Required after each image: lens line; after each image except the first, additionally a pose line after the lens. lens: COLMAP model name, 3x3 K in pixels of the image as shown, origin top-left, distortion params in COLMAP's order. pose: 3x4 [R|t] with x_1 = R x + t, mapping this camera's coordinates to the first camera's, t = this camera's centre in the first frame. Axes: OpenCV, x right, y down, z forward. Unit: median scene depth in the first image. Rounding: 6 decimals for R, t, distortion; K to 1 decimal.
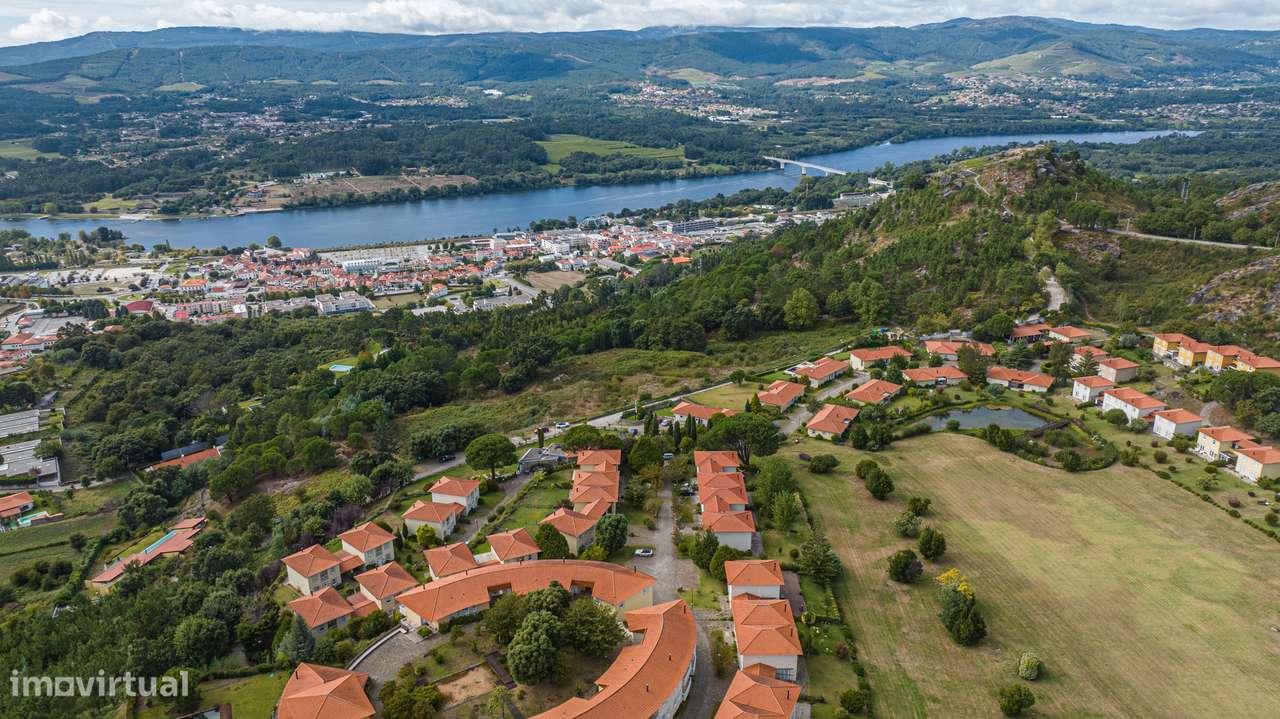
lens RADIAL K [[901.3, 0, 641.9], [0, 901.3, 354.8], [0, 0, 1]] dist [-0.020898, 0.005872]
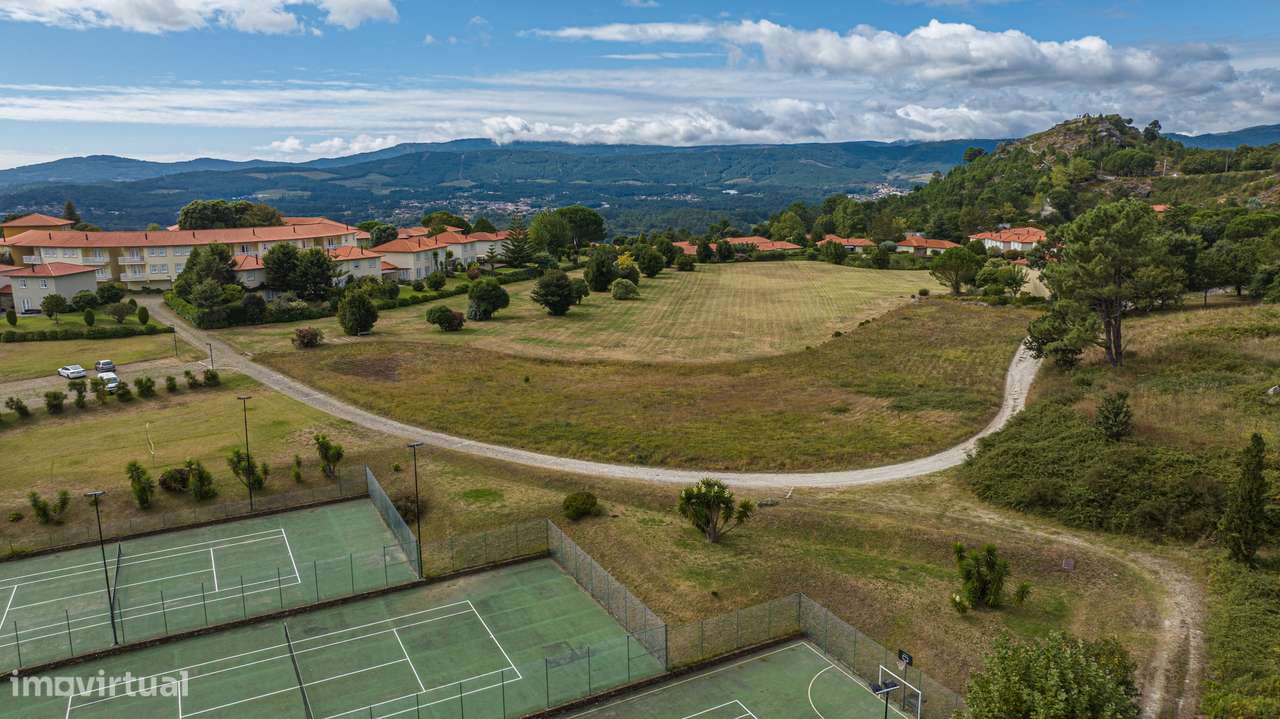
lens RADIAL K [[901.3, 0, 641.9], [0, 901.3, 354.8], [0, 0, 1]] dist [-0.020898, 0.005872]
pose [[0.962172, 0.057760, -0.266249, 0.055842], [-0.089451, 0.990067, -0.108473, 0.040242], [0.257339, 0.128186, 0.957781, -0.001871]]
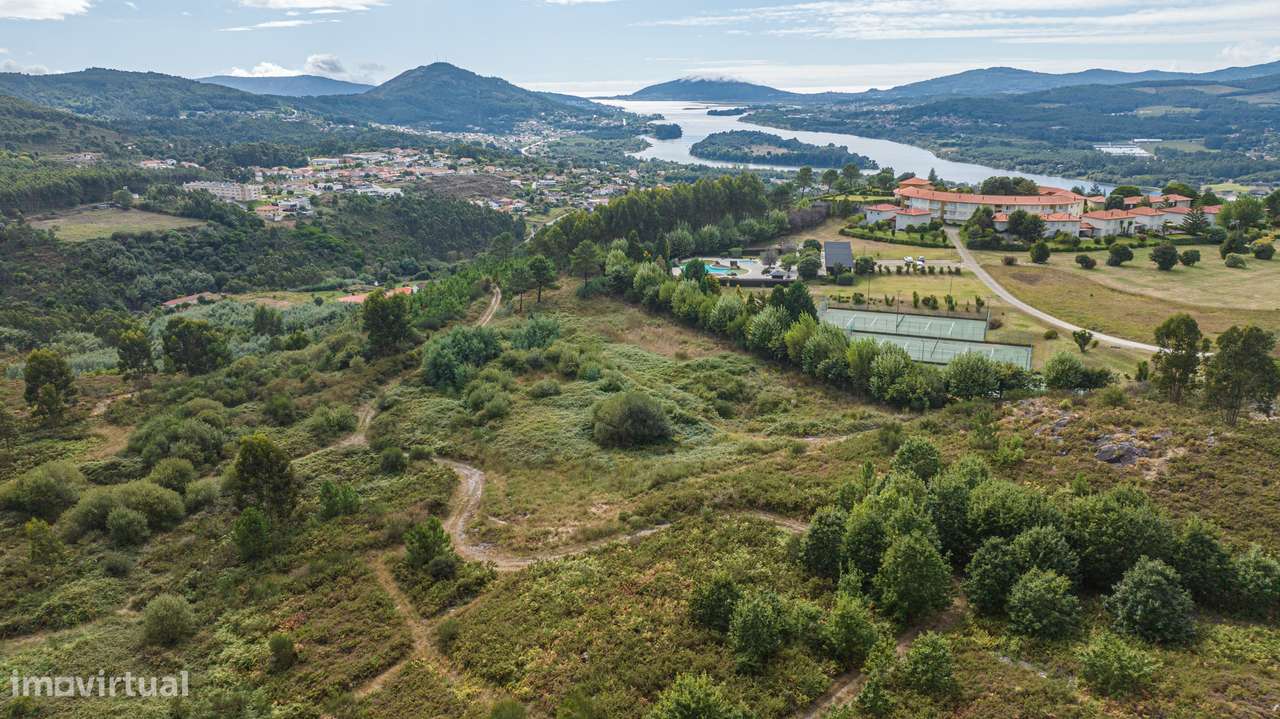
lens RADIAL K [[901.7, 0, 640.0], [0, 901.7, 359.5], [0, 0, 1]] dist [-0.042794, 0.051205]
pose [[0.384942, 0.275149, -0.880973, 0.112331], [-0.290483, 0.942137, 0.167325, 0.041692], [0.876036, 0.191497, 0.442594, -0.048061]]
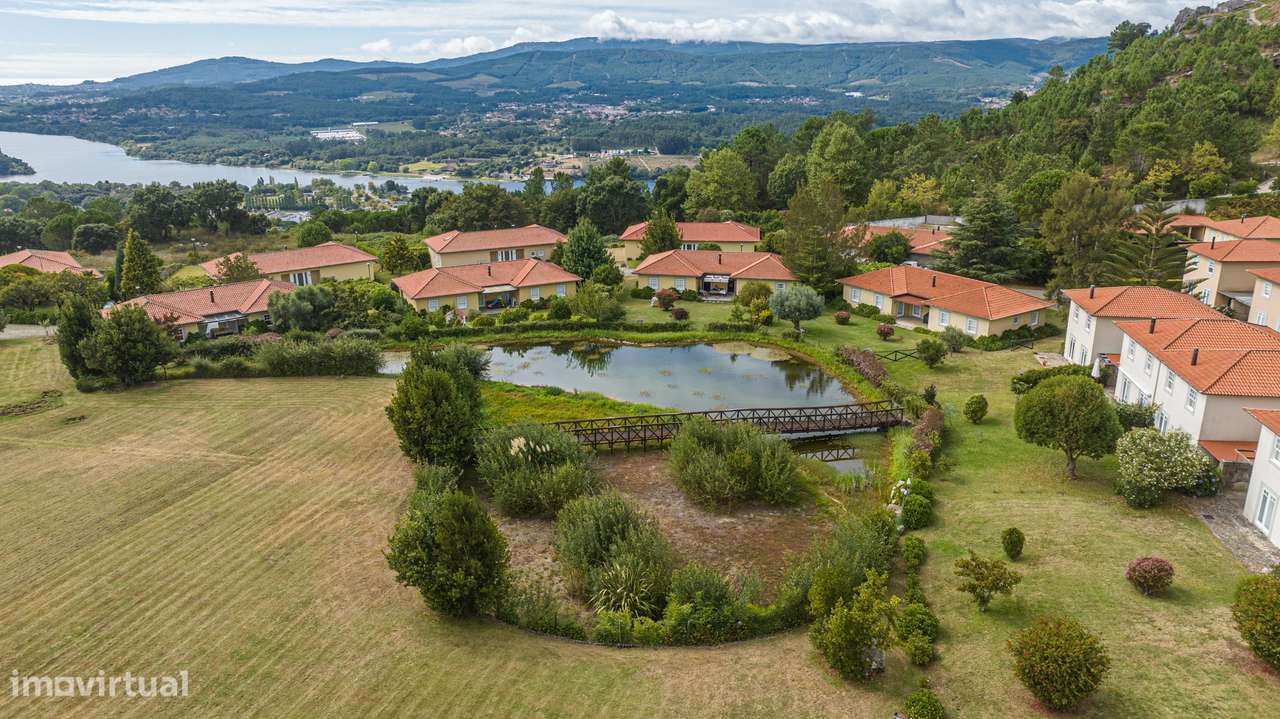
lens RADIAL K [[901.7, 0, 640.0], [0, 901.7, 359.5], [0, 0, 1]] dist [-0.042794, 0.051205]
pose [[0.914729, 0.124933, -0.384269, 0.064605], [-0.129275, 0.991501, 0.014626, 0.008250], [0.382830, 0.036297, 0.923105, 0.096081]]
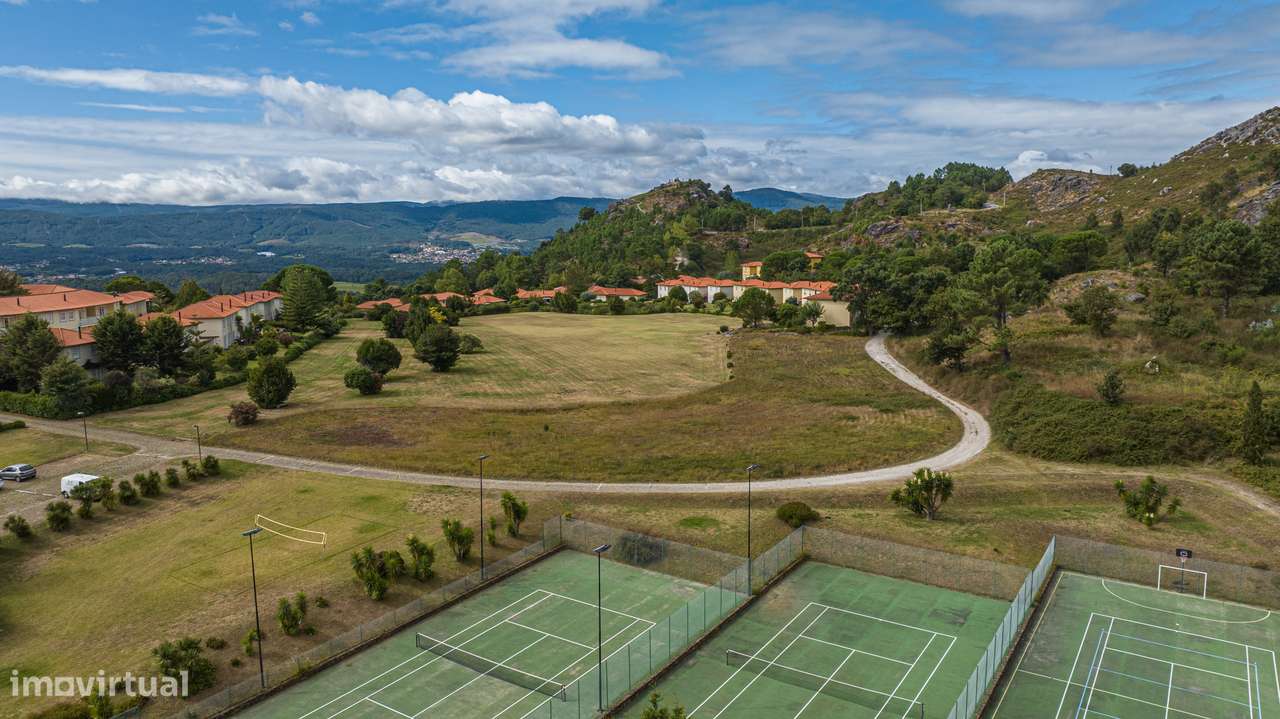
lens RADIAL K [[899.4, 0, 645.4], [0, 899.4, 342.5], [0, 0, 1]] dist [-0.021198, 0.001706]
pose [[0.973707, -0.029680, 0.225862, 0.029608], [0.073735, 0.979165, -0.189207, 0.042061], [-0.215540, 0.200886, 0.955608, -0.005613]]
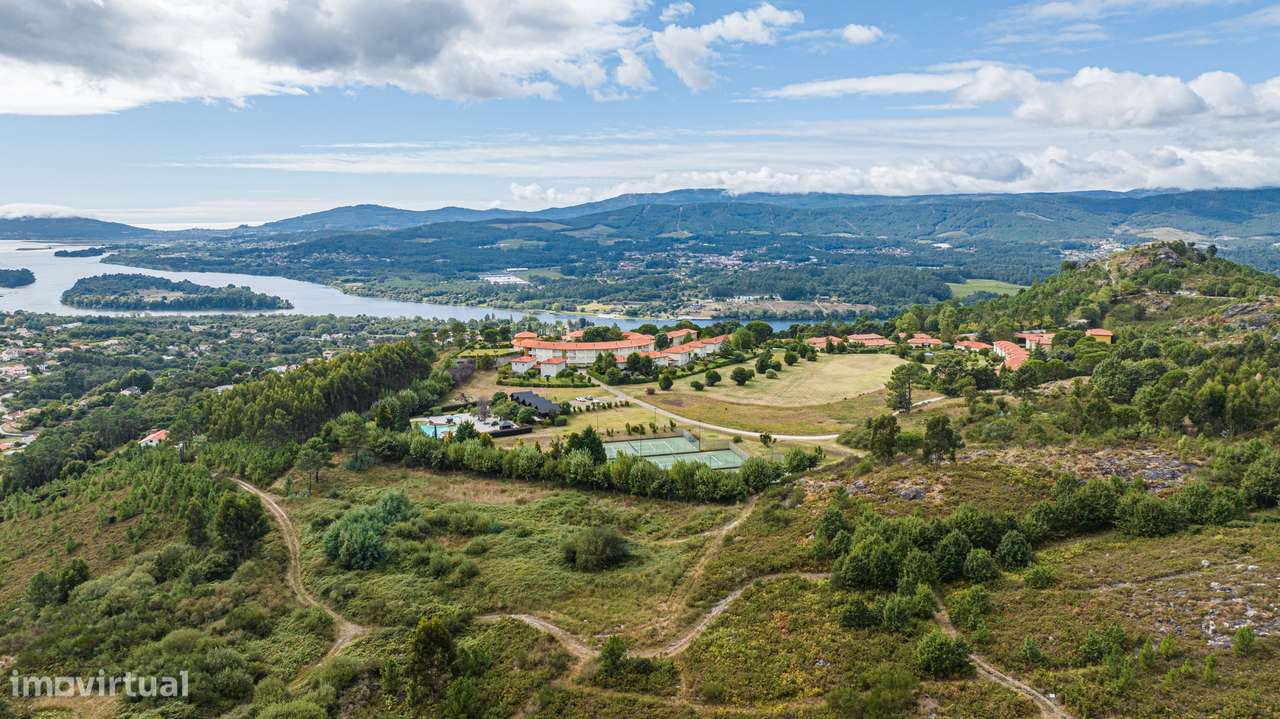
lens RADIAL K [[901.3, 0, 641.9], [0, 901.3, 354.8], [0, 0, 1]] dist [-0.020898, 0.005872]
pose [[0.873138, 0.079590, -0.480931, 0.098104], [-0.159683, 0.978846, -0.127916, 0.049907], [0.460577, 0.188485, 0.867377, -0.099487]]
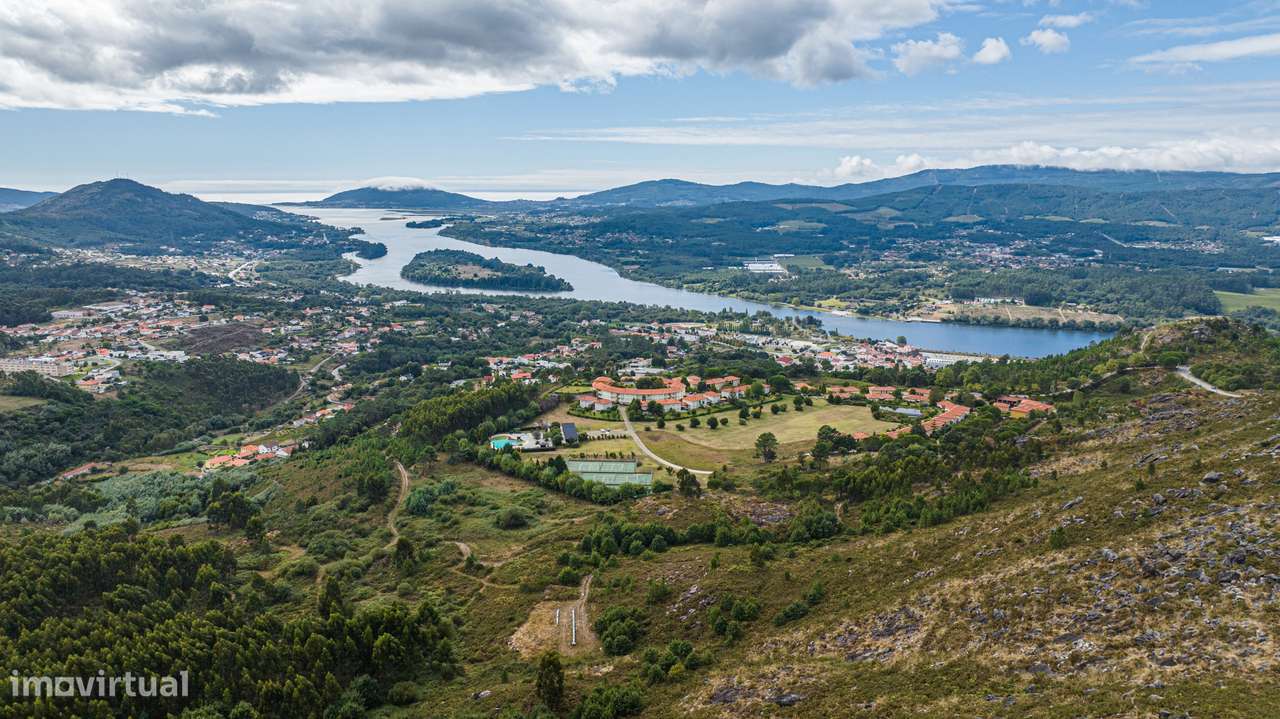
lens RADIAL K [[901.3, 0, 641.9], [0, 901.3, 354.8], [0, 0, 1]] dist [-0.020898, 0.005872]
pose [[0.666030, 0.149040, -0.730883, 0.211301], [-0.247416, 0.968506, -0.027967, 0.021308], [0.703696, 0.199459, 0.681929, -0.140144]]
